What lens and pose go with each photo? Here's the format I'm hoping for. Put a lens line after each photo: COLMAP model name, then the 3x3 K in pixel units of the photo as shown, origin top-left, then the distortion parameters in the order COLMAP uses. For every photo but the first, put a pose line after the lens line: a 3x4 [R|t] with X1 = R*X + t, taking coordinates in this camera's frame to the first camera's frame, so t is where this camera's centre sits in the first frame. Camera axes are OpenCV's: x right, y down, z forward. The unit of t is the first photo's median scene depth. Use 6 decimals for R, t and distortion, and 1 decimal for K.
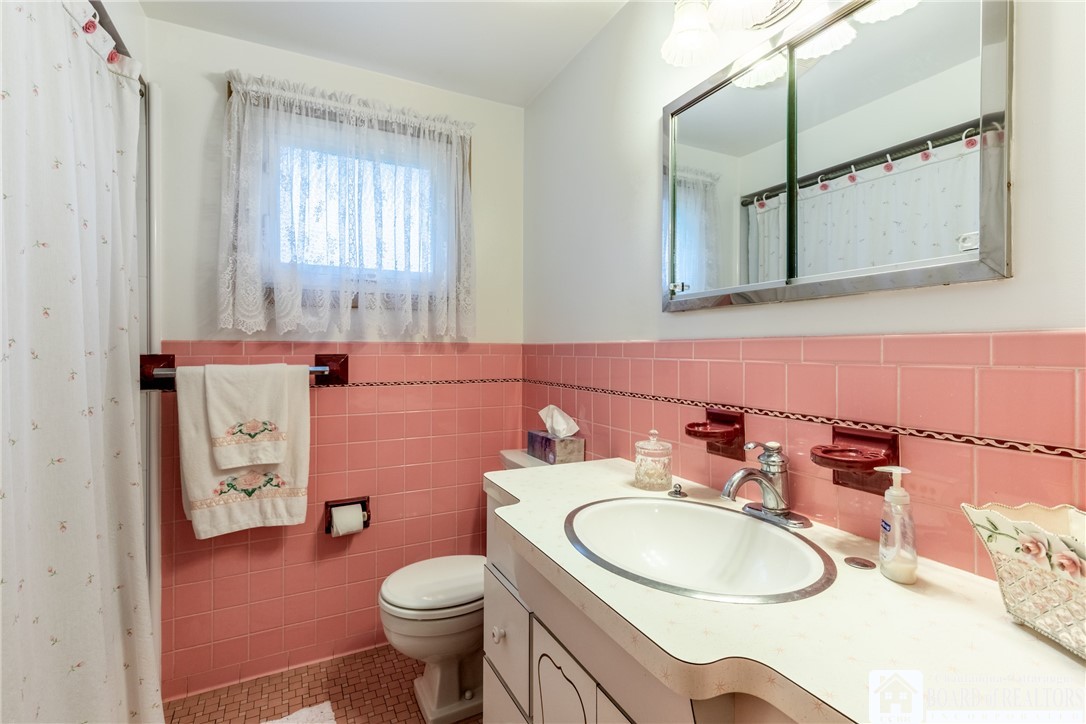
lens RADIAL K [[501.5, 0, 541.6], [0, 501.5, 351.1], [0, 0, 1]] dist [0.001496, -0.001398]
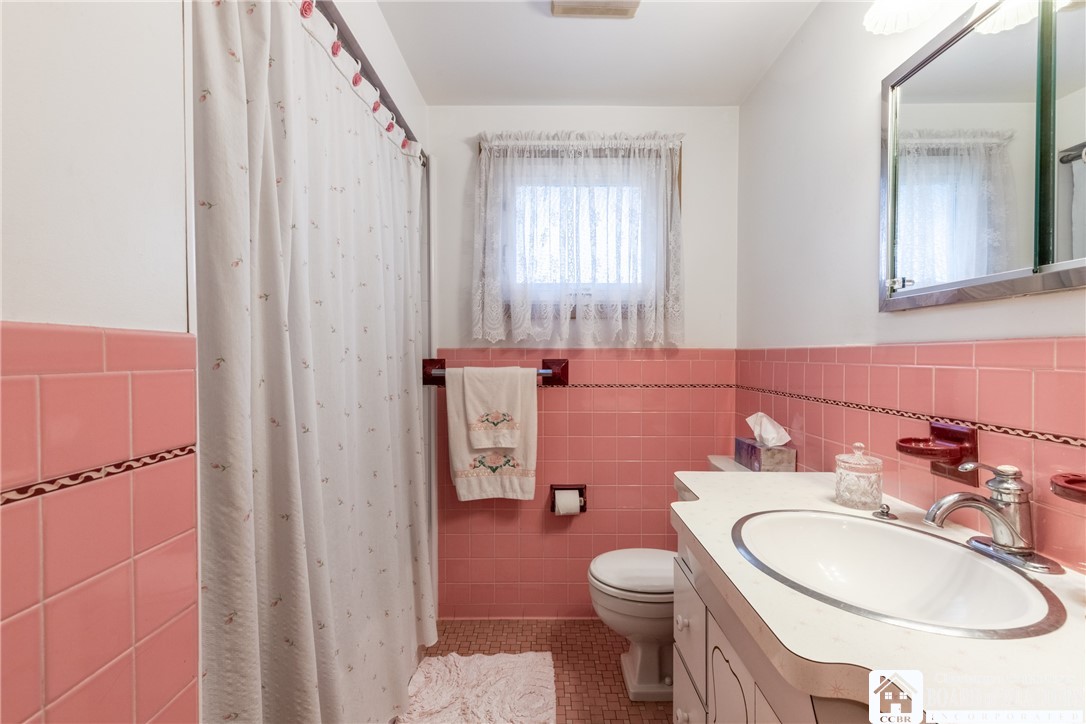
lens RADIAL K [[501.5, 0, 546.1], [0, 501.5, 365.1], [0, 0, 1]] dist [0.001496, -0.001398]
pose [[0.890706, 0.007727, -0.454514, 0.103322], [-0.000608, 0.999875, 0.015807, 0.001929], [0.454580, -0.013803, 0.890599, -0.052459]]
